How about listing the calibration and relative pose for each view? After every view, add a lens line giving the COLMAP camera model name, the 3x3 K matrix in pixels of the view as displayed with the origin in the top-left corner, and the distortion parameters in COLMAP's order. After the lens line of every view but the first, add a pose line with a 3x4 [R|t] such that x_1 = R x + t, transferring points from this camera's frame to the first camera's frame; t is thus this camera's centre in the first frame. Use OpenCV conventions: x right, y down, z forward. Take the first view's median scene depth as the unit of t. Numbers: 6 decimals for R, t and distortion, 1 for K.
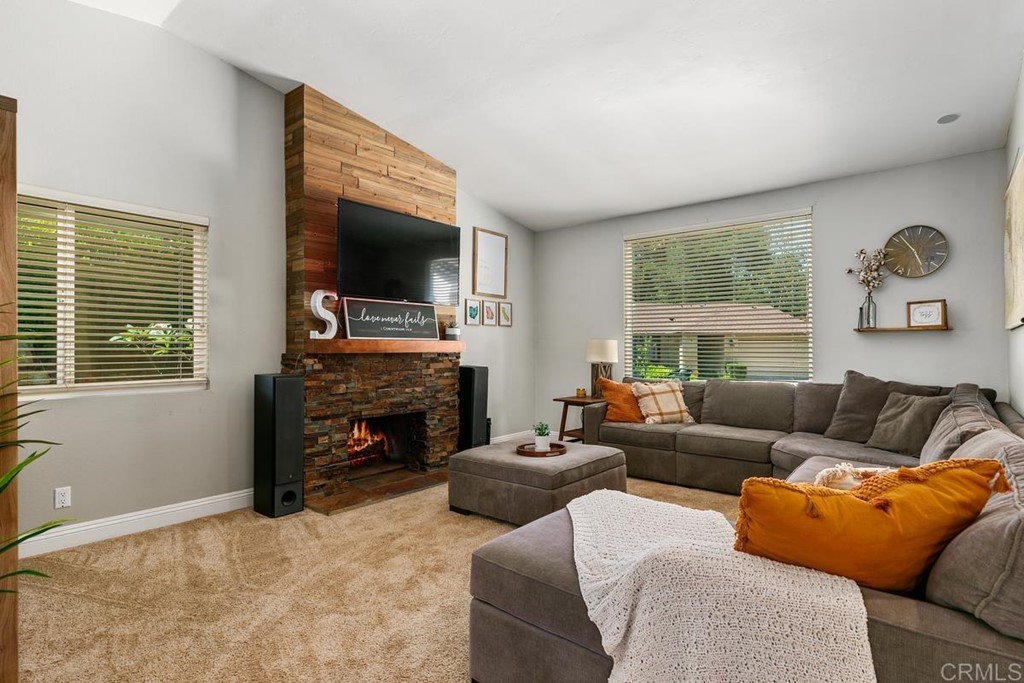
lens RADIAL K [[517.2, 0, 512.0], [0, 517.2, 341.5], [0, 0, 1]] dist [0.003815, 0.001167]
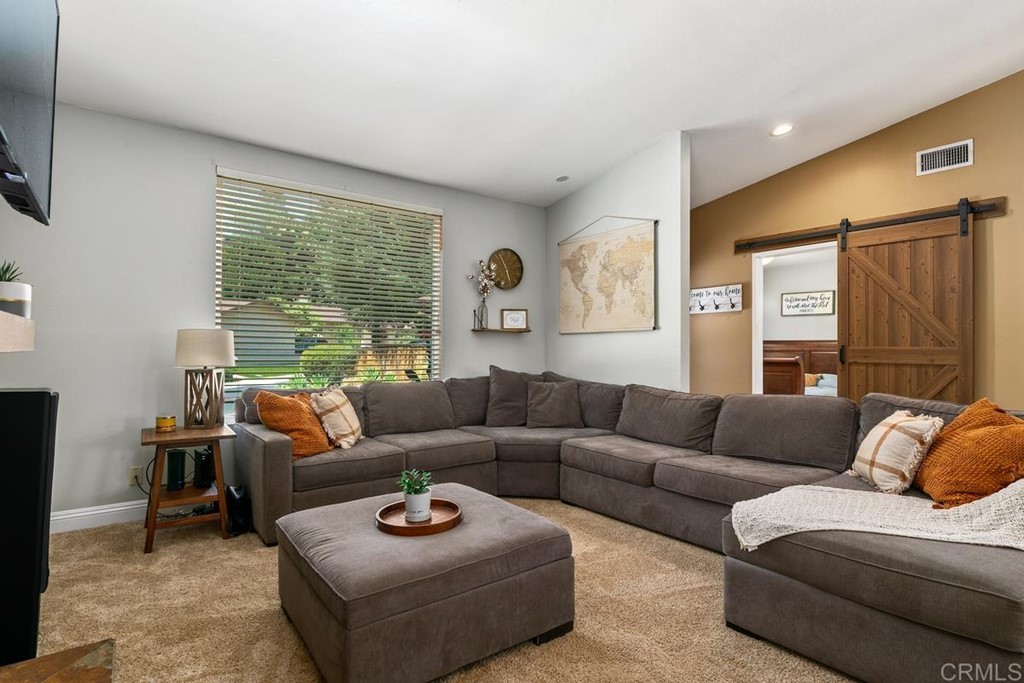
lens RADIAL K [[517.2, 0, 512.0], [0, 517.2, 341.5], [0, 0, 1]] dist [0.003815, 0.001167]
pose [[0.225032, 0.015025, 0.974235, -0.435801], [-0.016000, 0.999803, -0.011723, 0.016292], [-0.974220, -0.012949, 0.225228, 0.689836]]
